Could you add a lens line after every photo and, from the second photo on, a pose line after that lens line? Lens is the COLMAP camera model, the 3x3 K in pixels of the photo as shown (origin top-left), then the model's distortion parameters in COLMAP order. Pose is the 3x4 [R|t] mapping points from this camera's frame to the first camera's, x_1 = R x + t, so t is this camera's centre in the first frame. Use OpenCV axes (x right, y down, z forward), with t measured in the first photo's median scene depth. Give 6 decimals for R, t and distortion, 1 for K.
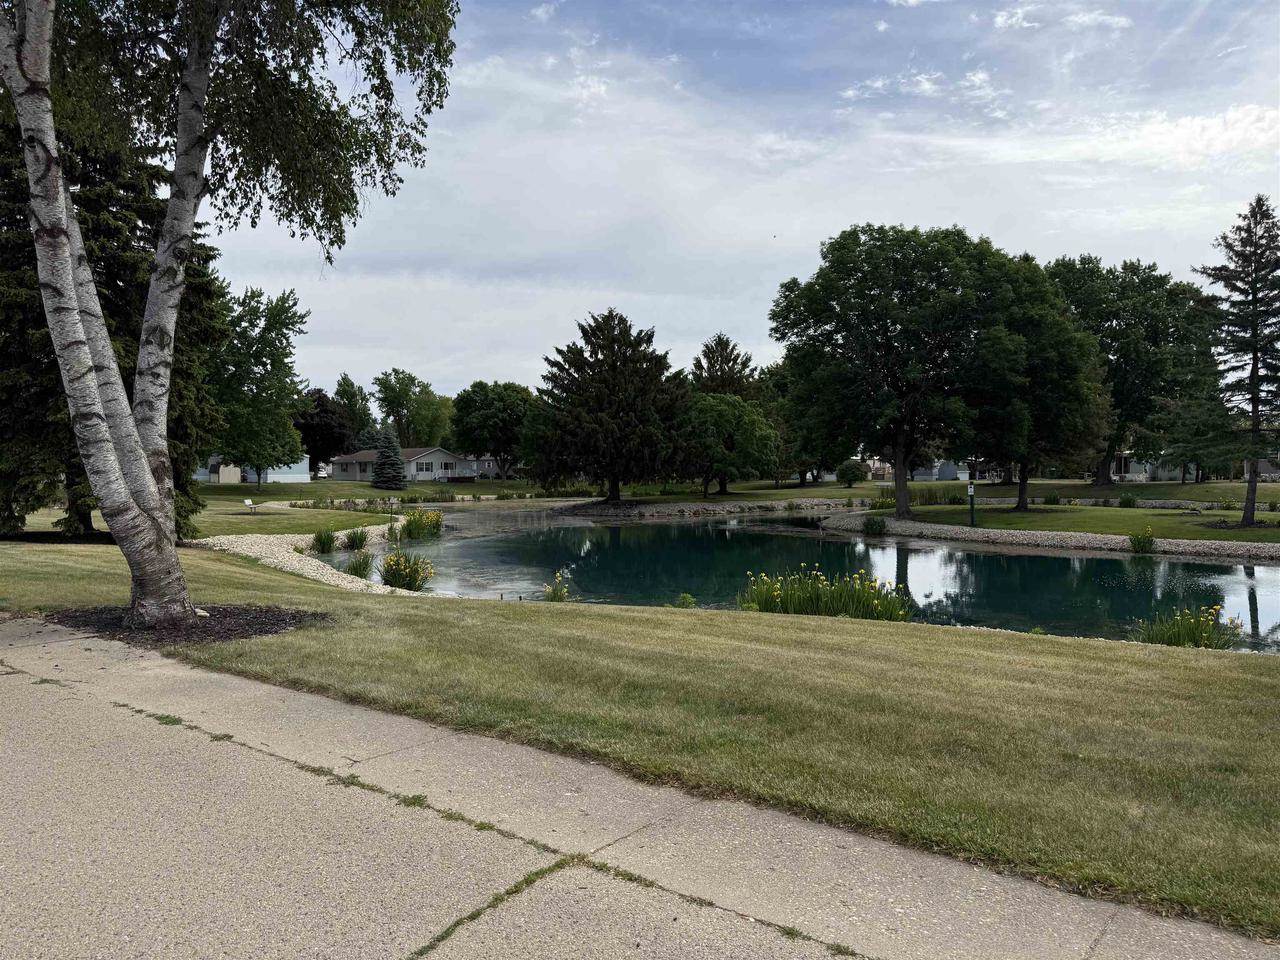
lens RADIAL K [[888.0, 0, 640.0], [0, 888.0, 480.0], [0, 0, 1]] dist [0.067577, -0.072973]
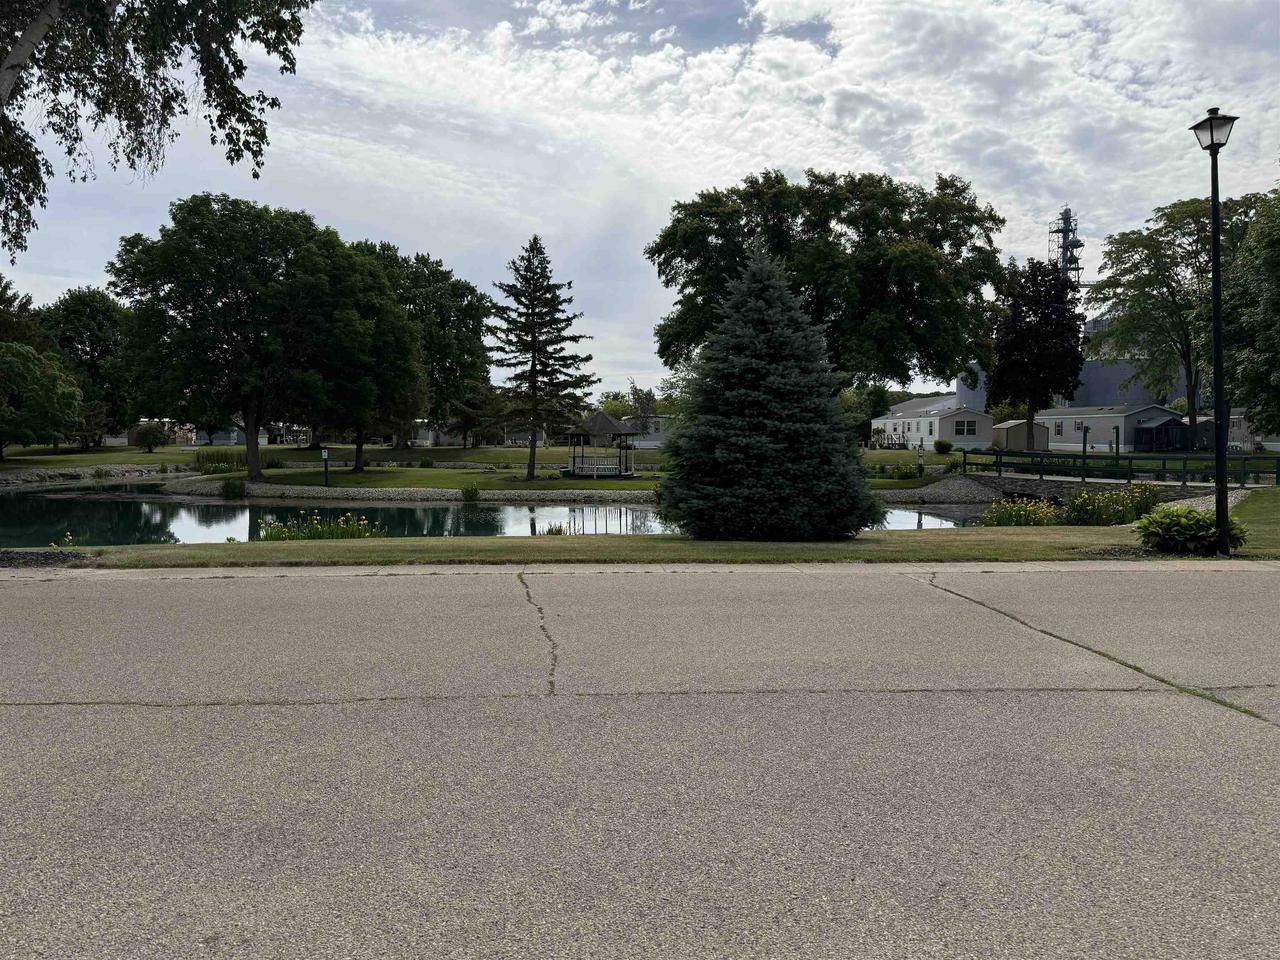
lens RADIAL K [[931.1, 0, 640.0], [0, 931.1, 480.0], [0, 0, 1]] dist [-0.000696, -0.000300]
pose [[0.726411, -0.022546, 0.686891, -0.135882], [-0.003745, 0.999317, 0.036762, -0.000576], [-0.687250, -0.029277, 0.725830, -0.108361]]
